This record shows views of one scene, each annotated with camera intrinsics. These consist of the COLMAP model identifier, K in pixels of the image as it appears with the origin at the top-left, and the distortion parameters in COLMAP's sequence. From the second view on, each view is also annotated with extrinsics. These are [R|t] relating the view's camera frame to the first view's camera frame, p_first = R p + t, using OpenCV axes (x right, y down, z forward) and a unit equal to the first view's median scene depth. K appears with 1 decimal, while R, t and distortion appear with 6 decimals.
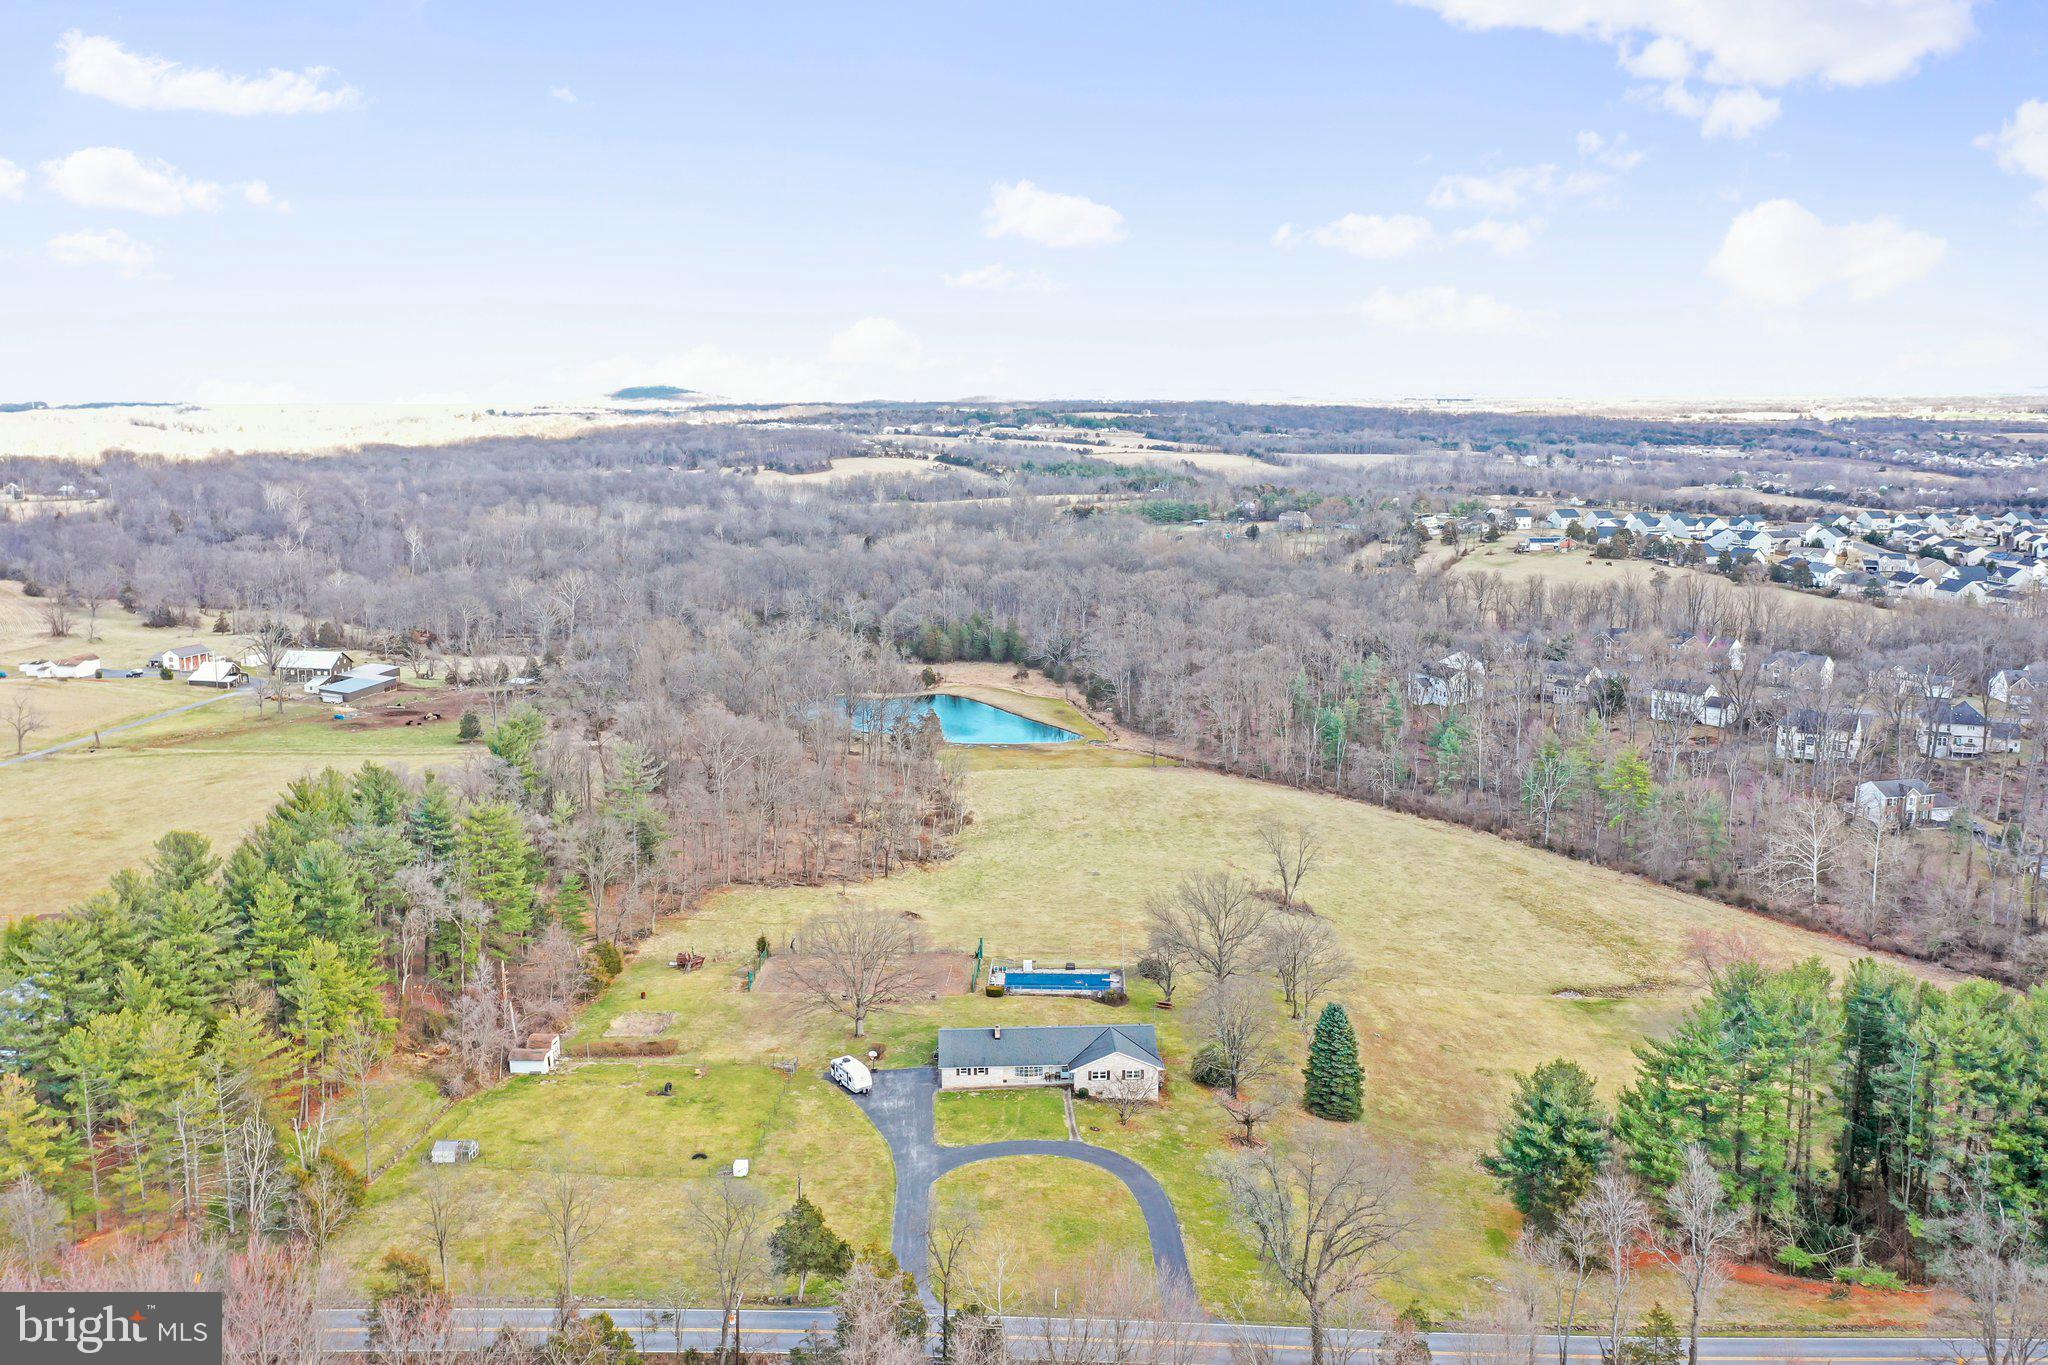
lens RADIAL K [[1627.9, 0, 1024.0], [0, 1627.9, 682.5], [0, 0, 1]] dist [0.002856, 0.006512]
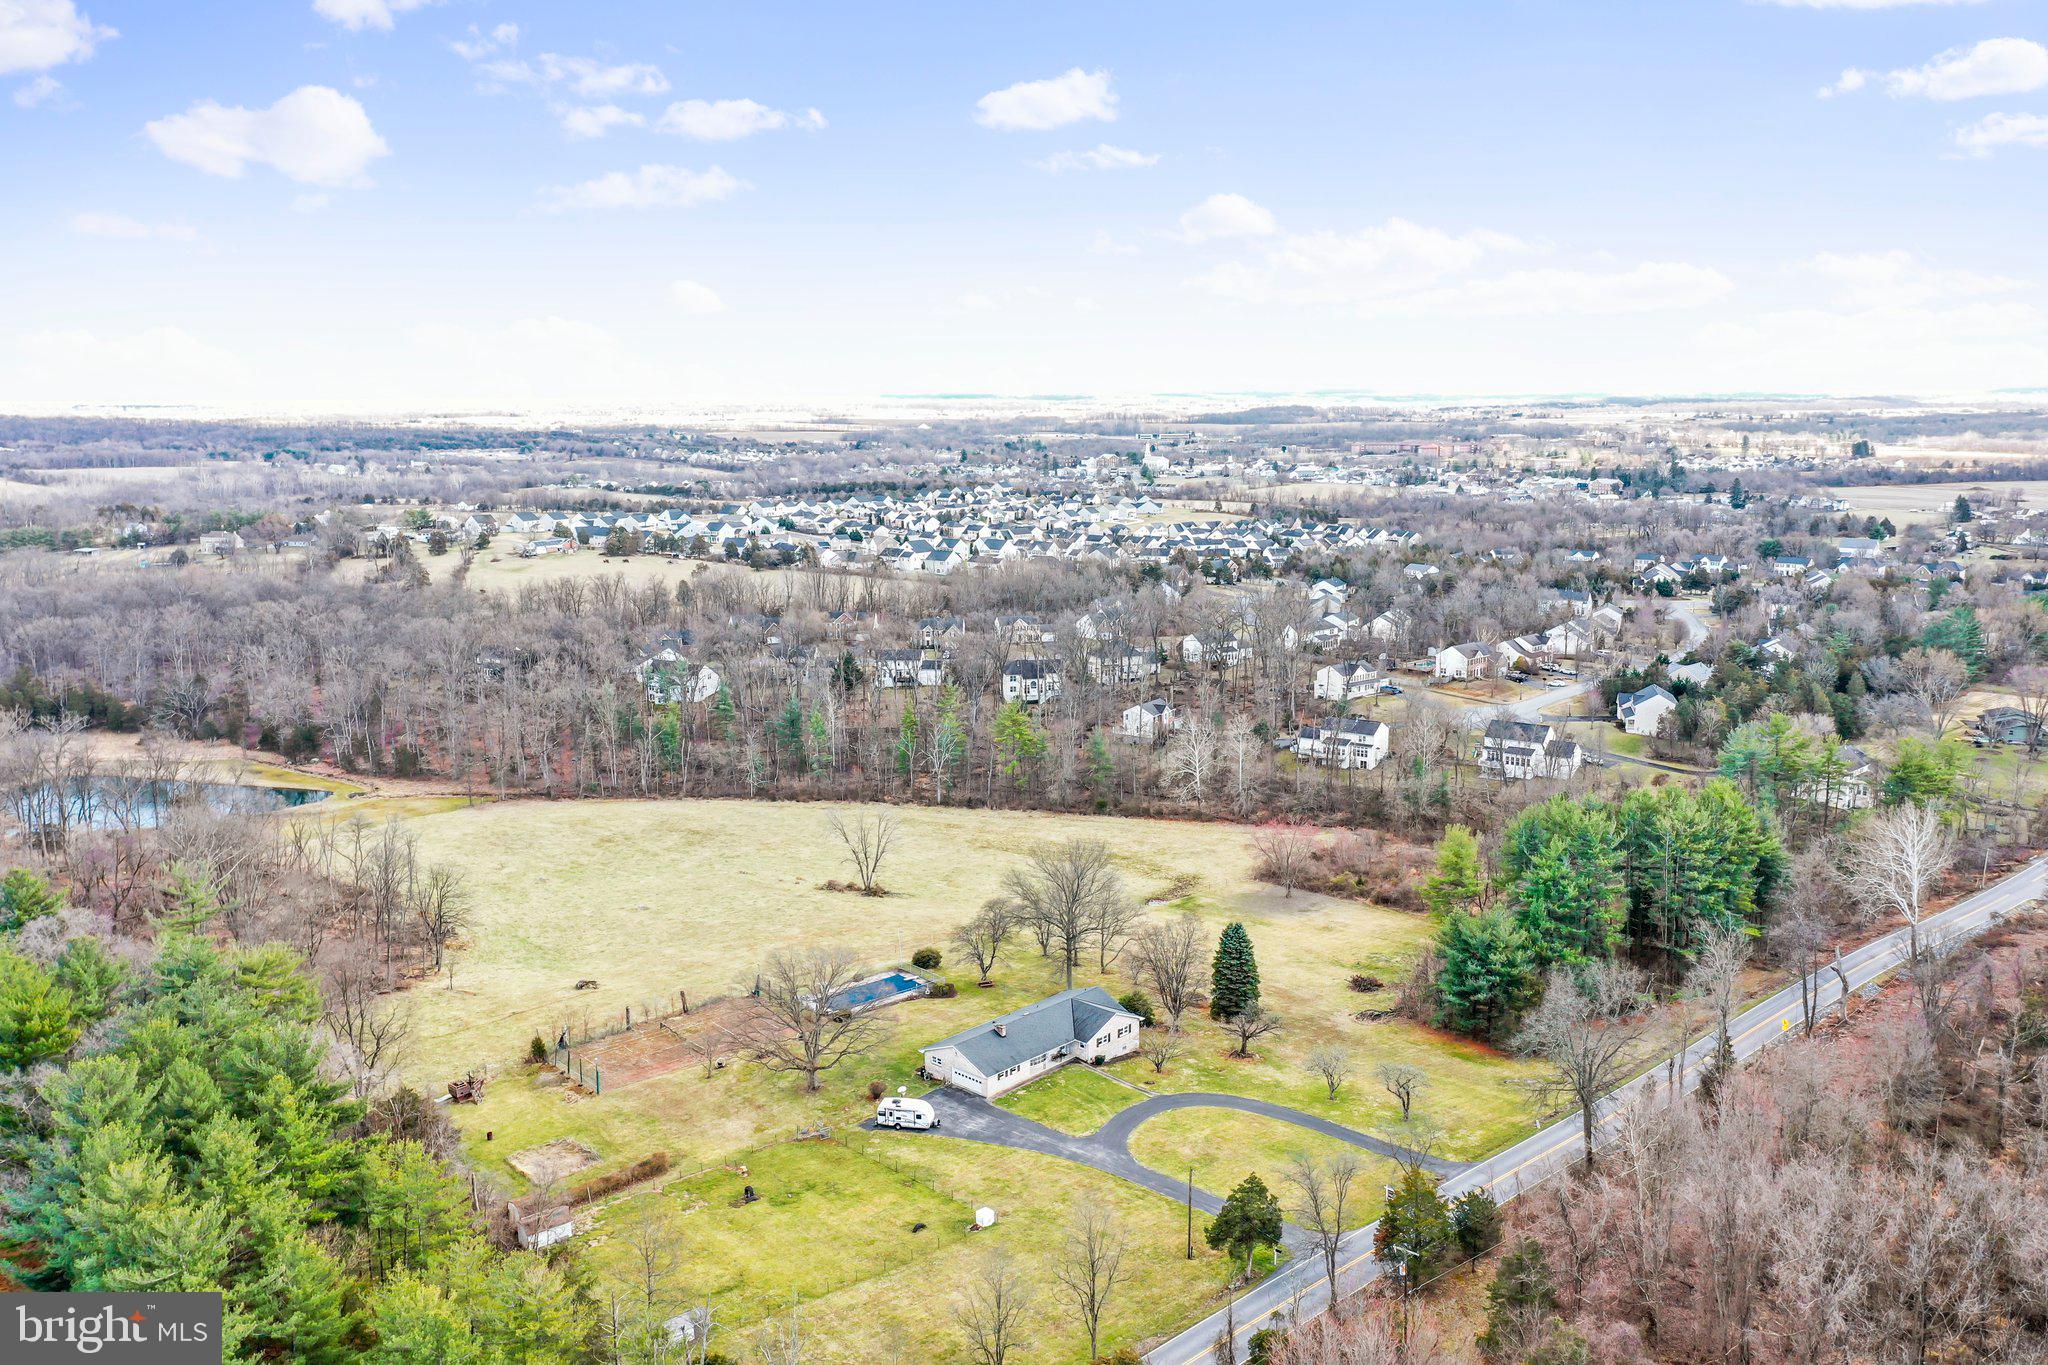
lens RADIAL K [[1627.9, 0, 1024.0], [0, 1627.9, 682.5], [0, 0, 1]] dist [0.002856, 0.006512]
pose [[0.717895, -0.121985, 0.685381, -0.585994], [0.124076, 0.991185, 0.046451, -0.039344], [-0.685005, 0.051693, 0.726702, 0.212343]]
